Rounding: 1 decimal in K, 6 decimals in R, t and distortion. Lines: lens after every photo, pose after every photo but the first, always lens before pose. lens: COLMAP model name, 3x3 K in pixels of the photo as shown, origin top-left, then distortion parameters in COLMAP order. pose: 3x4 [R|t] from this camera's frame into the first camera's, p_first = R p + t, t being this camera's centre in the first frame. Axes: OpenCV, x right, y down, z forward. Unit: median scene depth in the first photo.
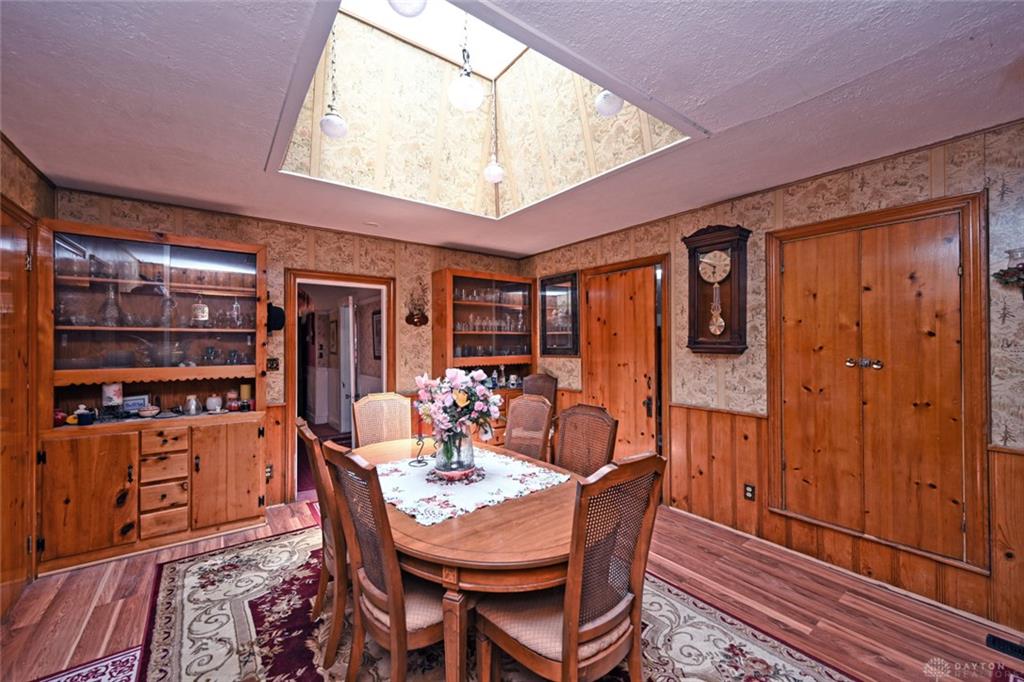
lens RADIAL K [[401.5, 0, 508.6], [0, 401.5, 342.0], [0, 0, 1]] dist [-0.000783, 0.000221]
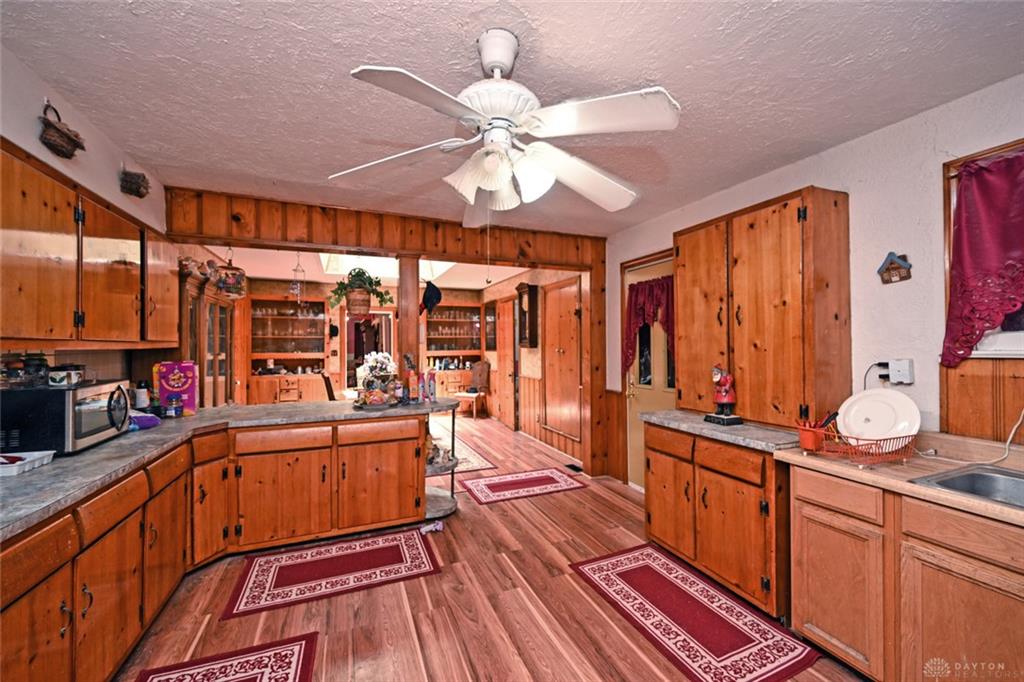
lens RADIAL K [[401.5, 0, 502.6], [0, 401.5, 340.6], [0, 0, 1]] dist [-0.000783, 0.000221]
pose [[0.967272, -0.002745, -0.253726, 0.847218], [0.001387, 0.999984, -0.005528, 0.004548], [0.253737, 0.004995, 0.967260, -0.851881]]
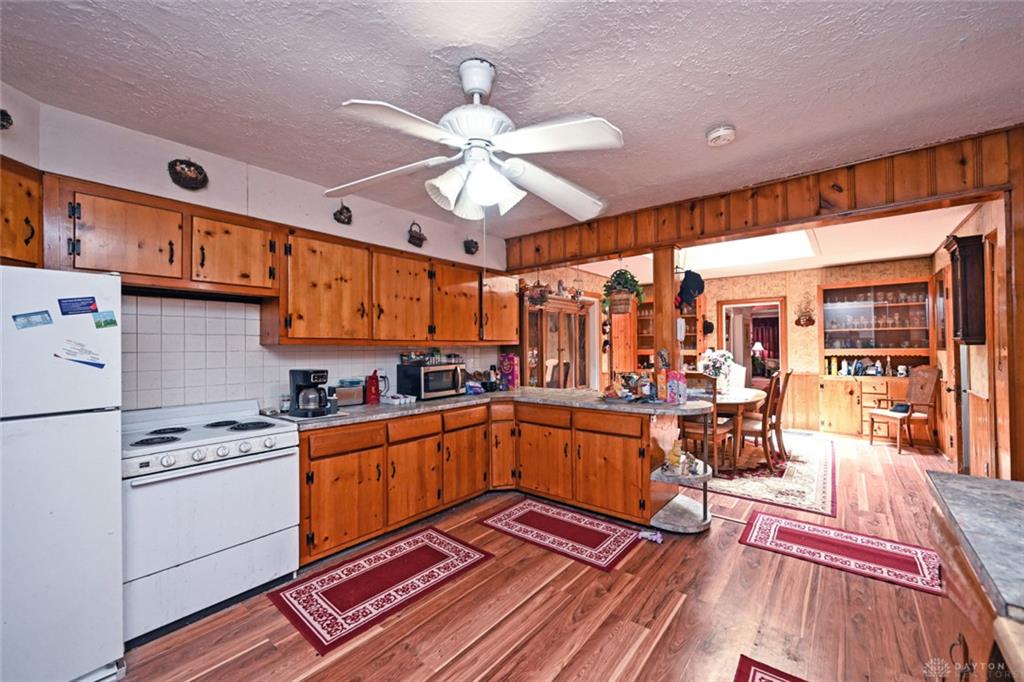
lens RADIAL K [[401.5, 0, 516.3], [0, 401.5, 339.8], [0, 0, 1]] dist [-0.000783, 0.000221]
pose [[0.248680, -0.011112, -0.968522, 1.230402], [0.011174, 0.999901, -0.008603, 0.009906], [0.968521, -0.008682, 0.248780, -0.488209]]
